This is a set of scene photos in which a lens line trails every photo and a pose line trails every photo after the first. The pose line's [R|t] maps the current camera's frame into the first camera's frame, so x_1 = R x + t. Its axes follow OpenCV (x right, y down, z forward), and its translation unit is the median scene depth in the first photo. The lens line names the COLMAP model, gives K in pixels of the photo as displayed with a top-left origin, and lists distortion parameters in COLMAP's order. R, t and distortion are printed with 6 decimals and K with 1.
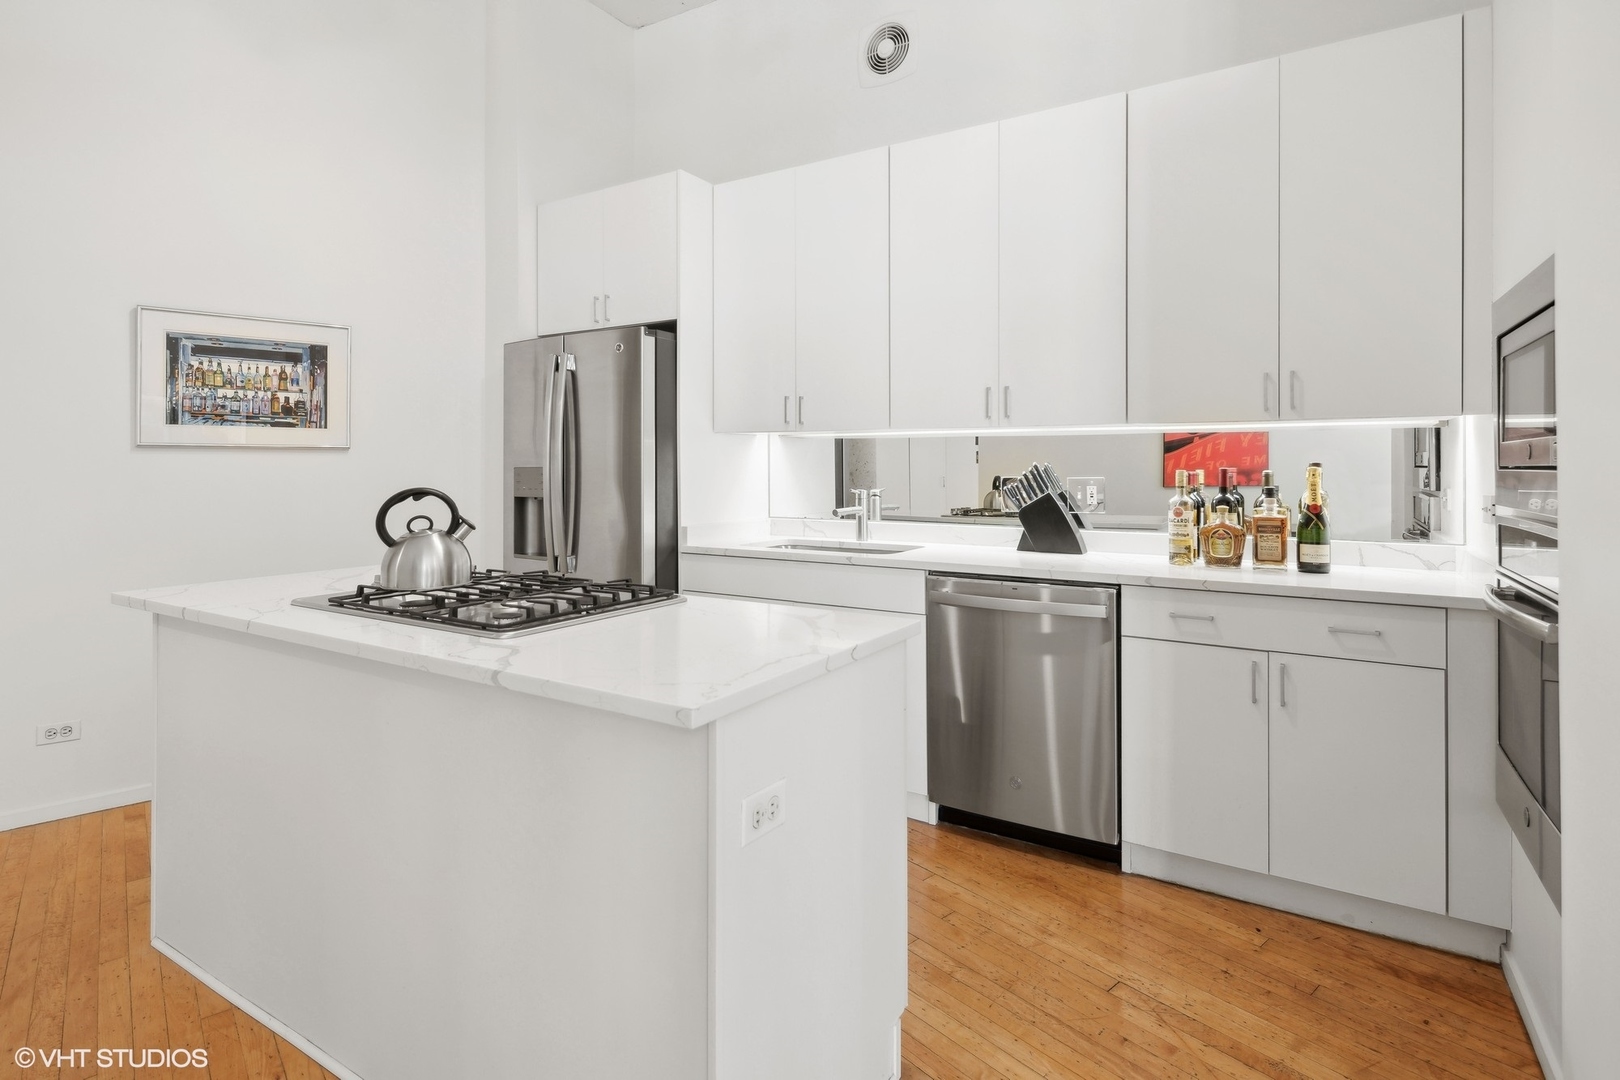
lens RADIAL K [[813.3, 0, 778.0], [0, 813.3, 460.0], [0, 0, 1]] dist [0.010211, -0.005374]
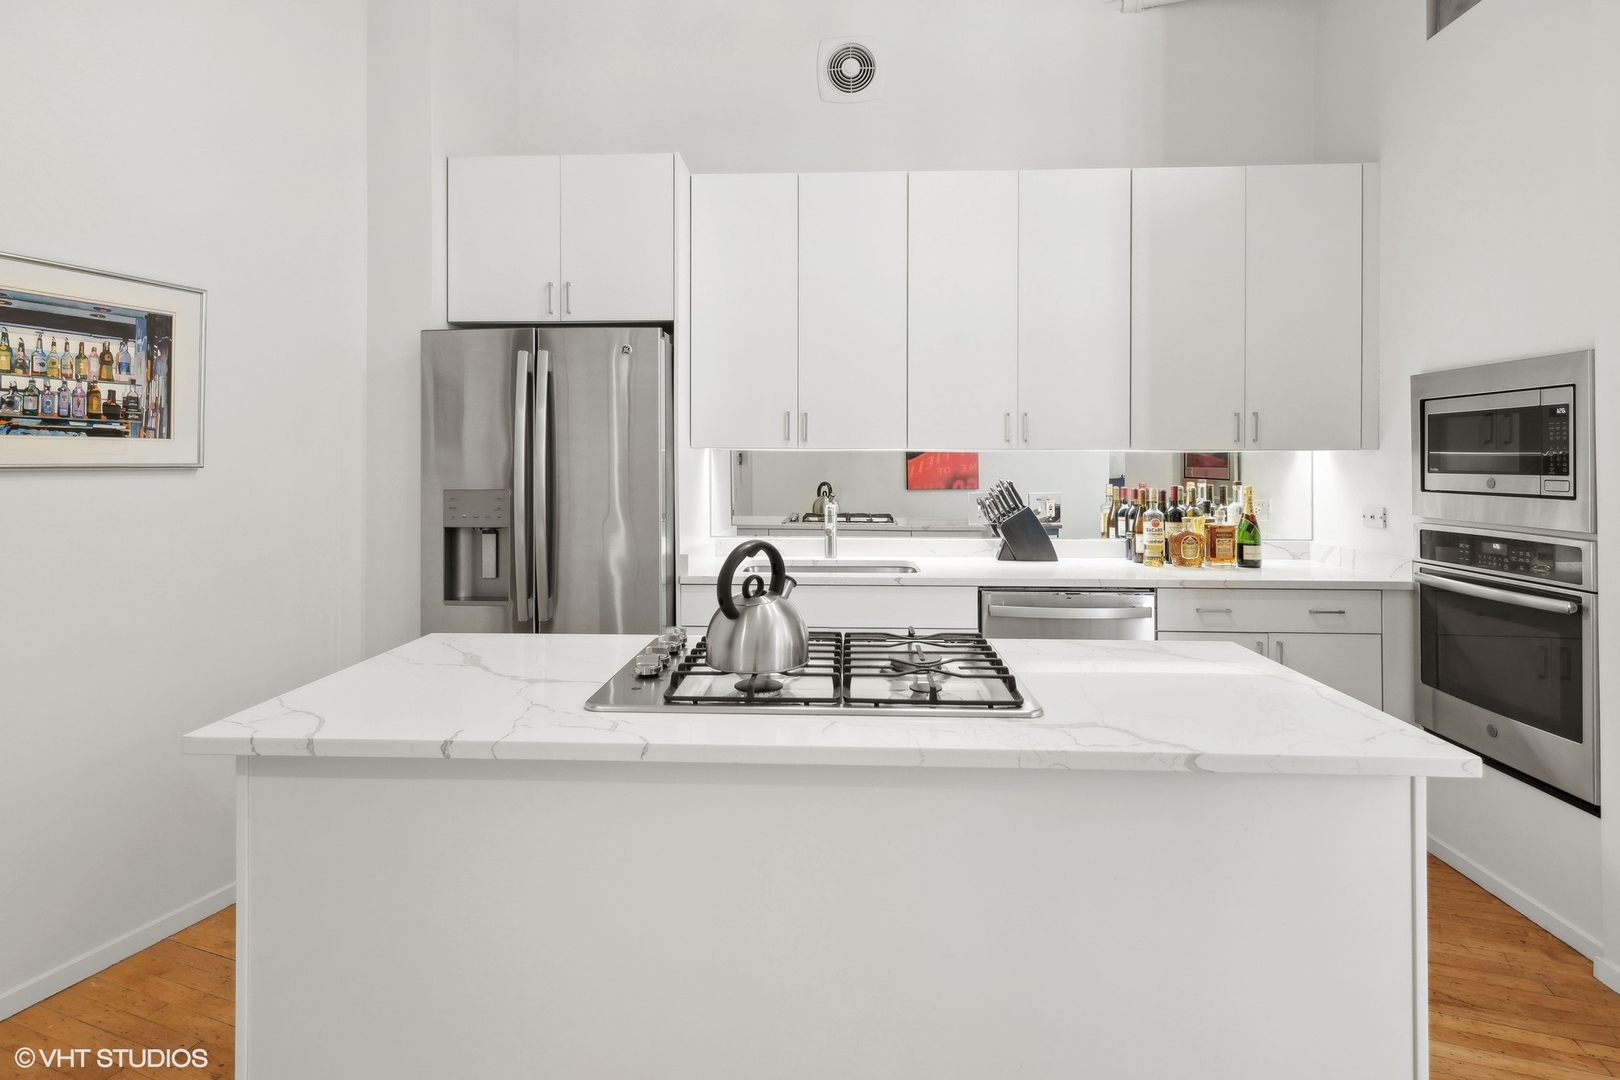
lens RADIAL K [[813.3, 0, 820.2], [0, 813.3, 457.4], [0, 0, 1]] dist [0.010211, -0.005374]
pose [[0.872797, 0.002750, 0.488076, -0.433927], [-0.003840, 0.999992, 0.001232, -0.027065], [-0.488068, -0.002949, 0.872801, 0.152974]]
